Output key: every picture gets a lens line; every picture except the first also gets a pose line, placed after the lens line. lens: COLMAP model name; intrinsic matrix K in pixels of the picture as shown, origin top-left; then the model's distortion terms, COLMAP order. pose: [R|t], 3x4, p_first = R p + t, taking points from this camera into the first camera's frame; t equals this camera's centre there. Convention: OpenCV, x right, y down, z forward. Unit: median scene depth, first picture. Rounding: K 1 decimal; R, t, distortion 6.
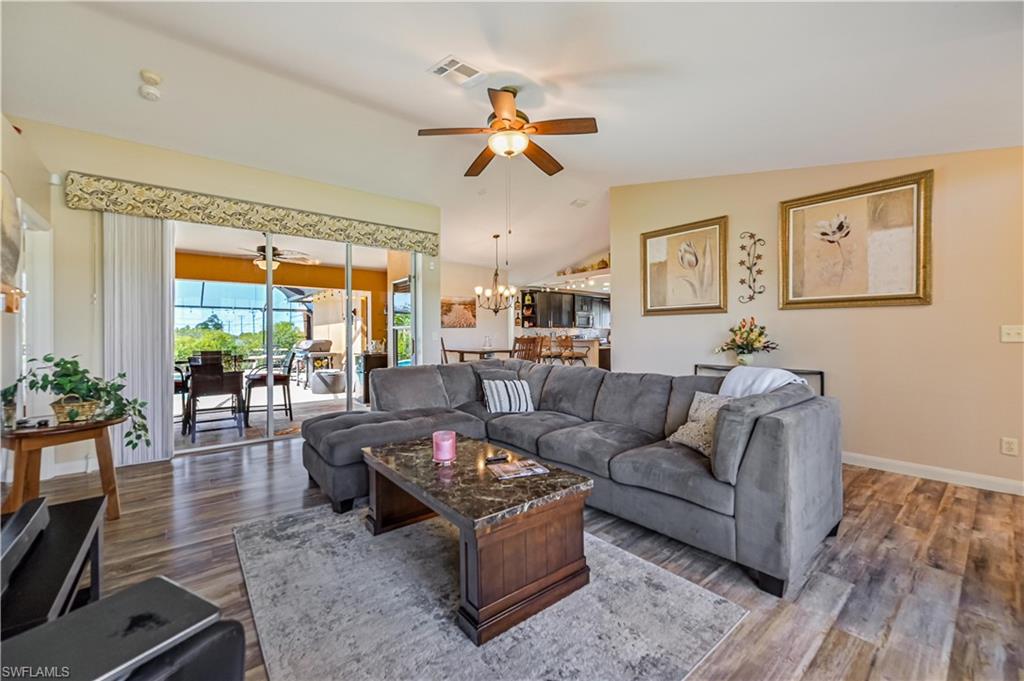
lens RADIAL K [[399.9, 0, 515.0], [0, 399.9, 338.8], [0, 0, 1]] dist [-0.003051, 0.000714]
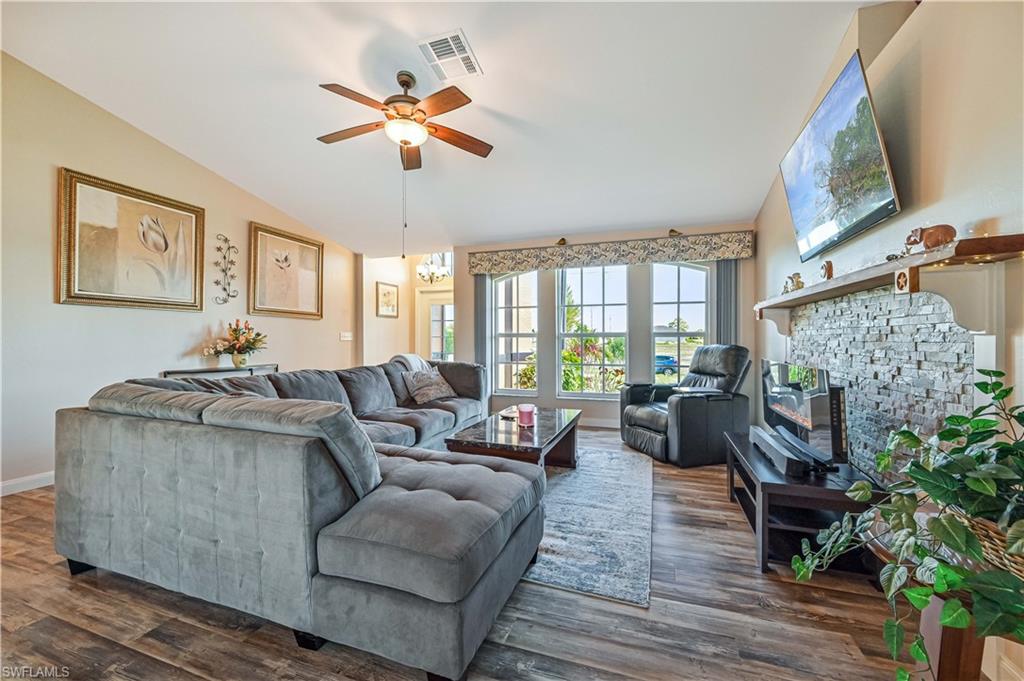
lens RADIAL K [[399.9, 0, 507.5], [0, 399.9, 327.0], [0, 0, 1]] dist [-0.003051, 0.000714]
pose [[-0.542467, 0.020312, 0.839832, -0.642865], [0.011789, 0.999793, -0.016567, -0.005770], [-0.839995, 0.000914, -0.542594, 0.900553]]
